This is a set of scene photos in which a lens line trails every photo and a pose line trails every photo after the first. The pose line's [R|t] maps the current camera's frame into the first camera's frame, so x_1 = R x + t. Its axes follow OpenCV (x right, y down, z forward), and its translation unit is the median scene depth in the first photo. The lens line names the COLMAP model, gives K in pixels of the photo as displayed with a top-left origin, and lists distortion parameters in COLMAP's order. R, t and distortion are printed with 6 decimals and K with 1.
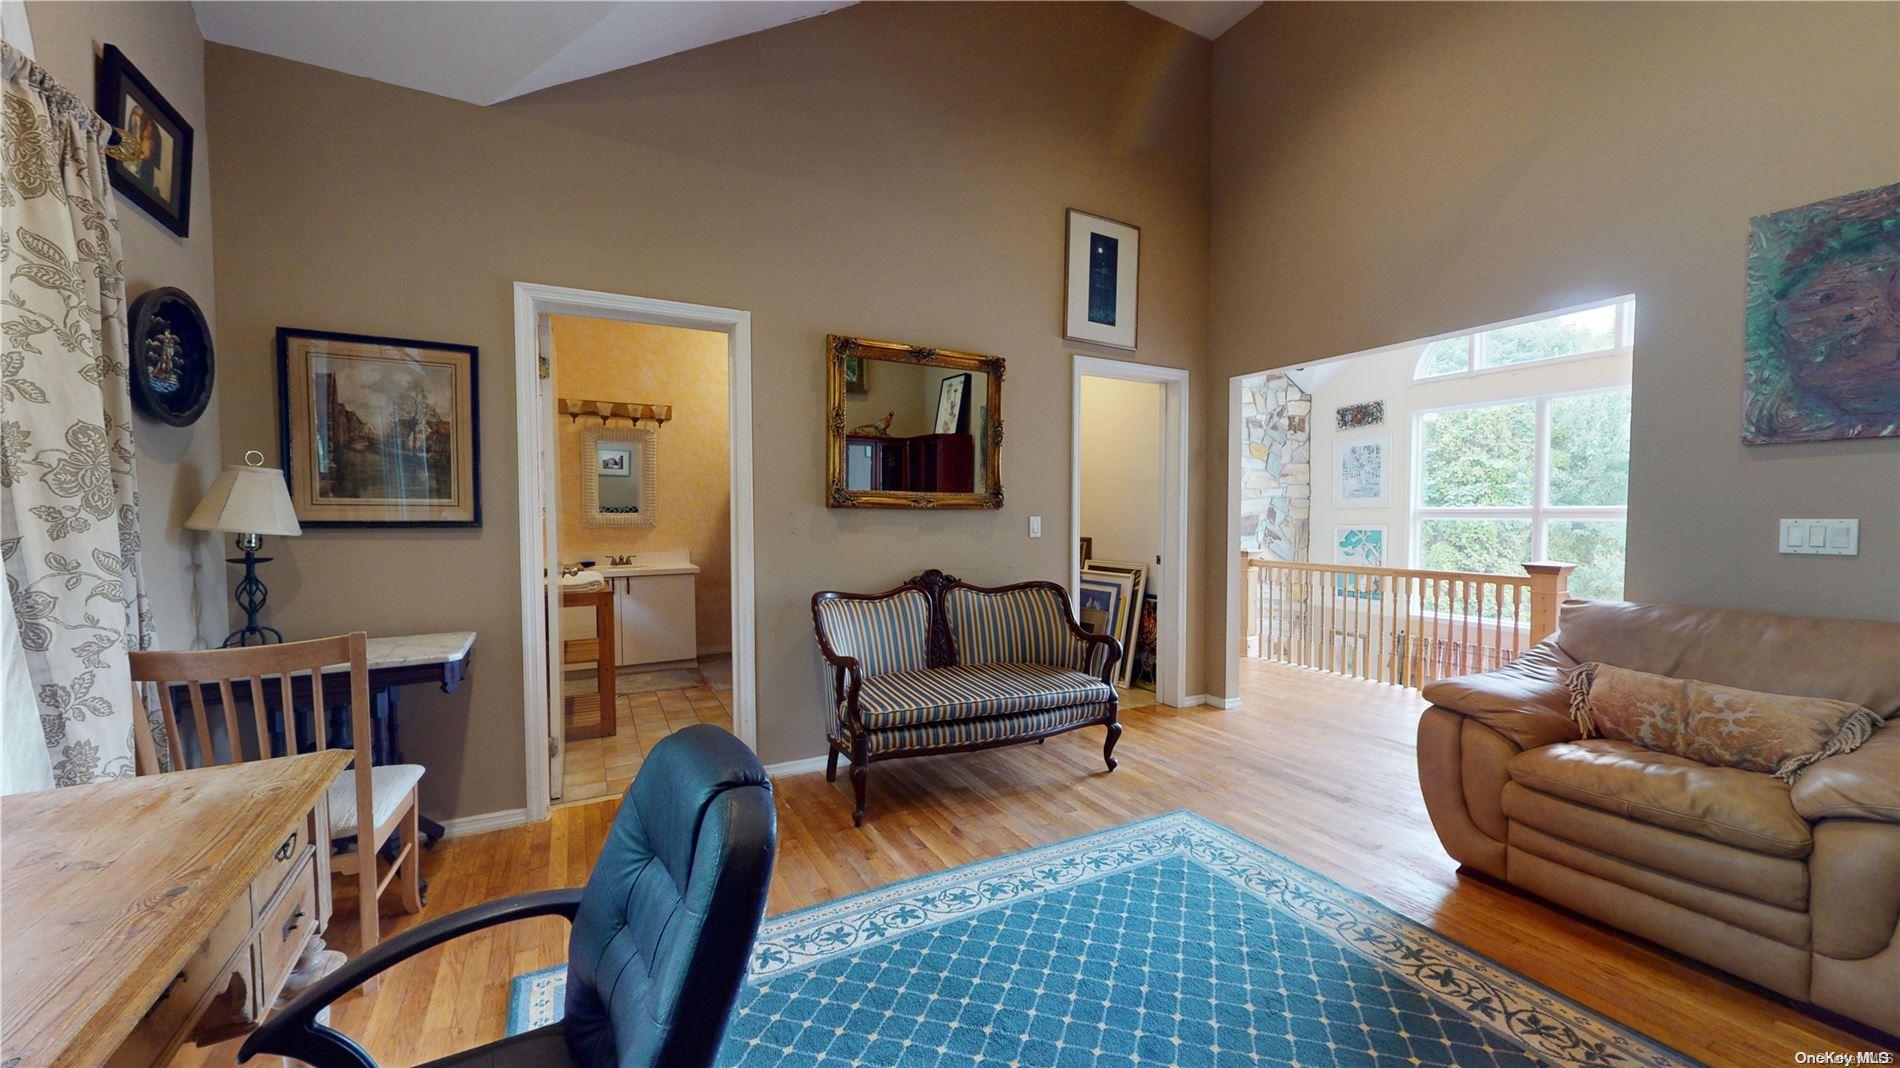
lens RADIAL K [[701.7, 0, 948.4], [0, 701.7, 531.6], [0, 0, 1]] dist [-0.000649, -0.000038]
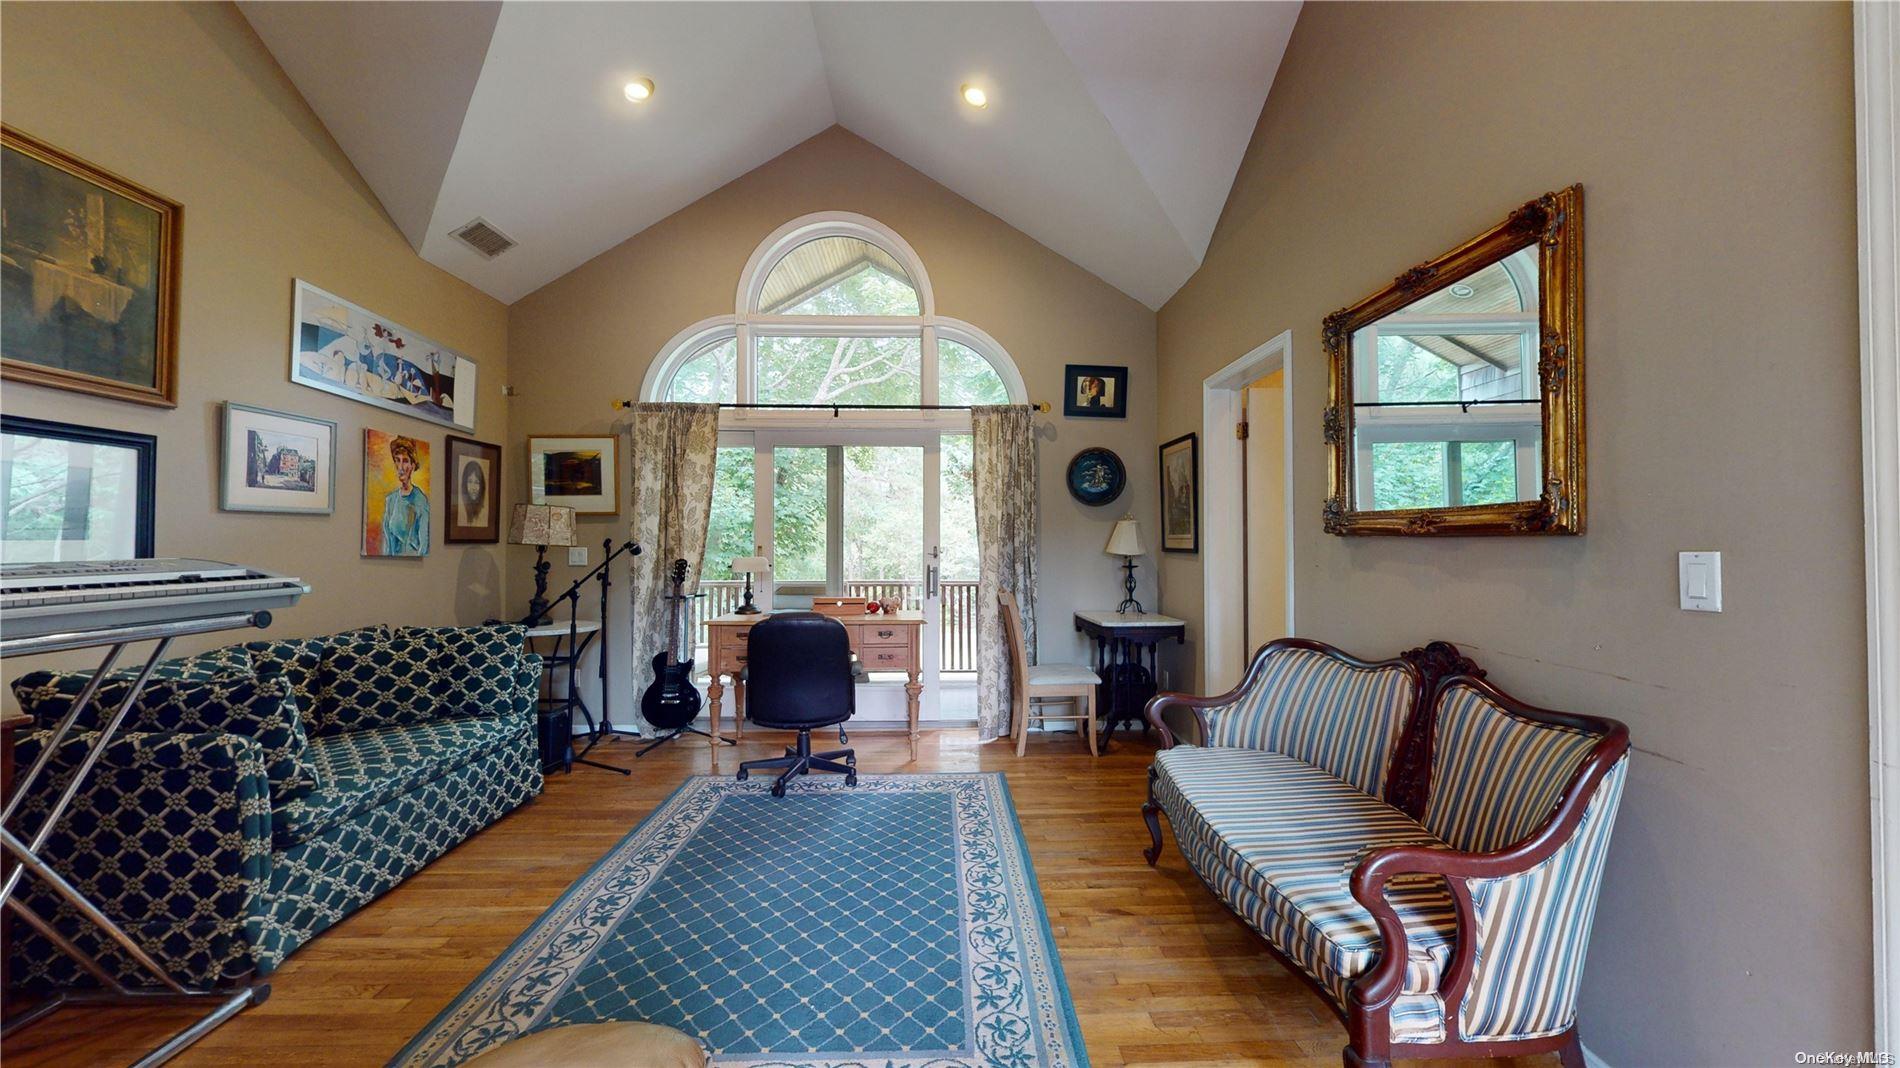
lens RADIAL K [[701.7, 0, 953.6], [0, 701.7, 538.6], [0, 0, 1]] dist [-0.000649, -0.000038]
pose [[-0.443953, -0.006520, -0.896026, 0.994141], [-0.022988, 0.999727, 0.004115, -0.034611], [0.895755, 0.022425, -0.443982, 1.346527]]
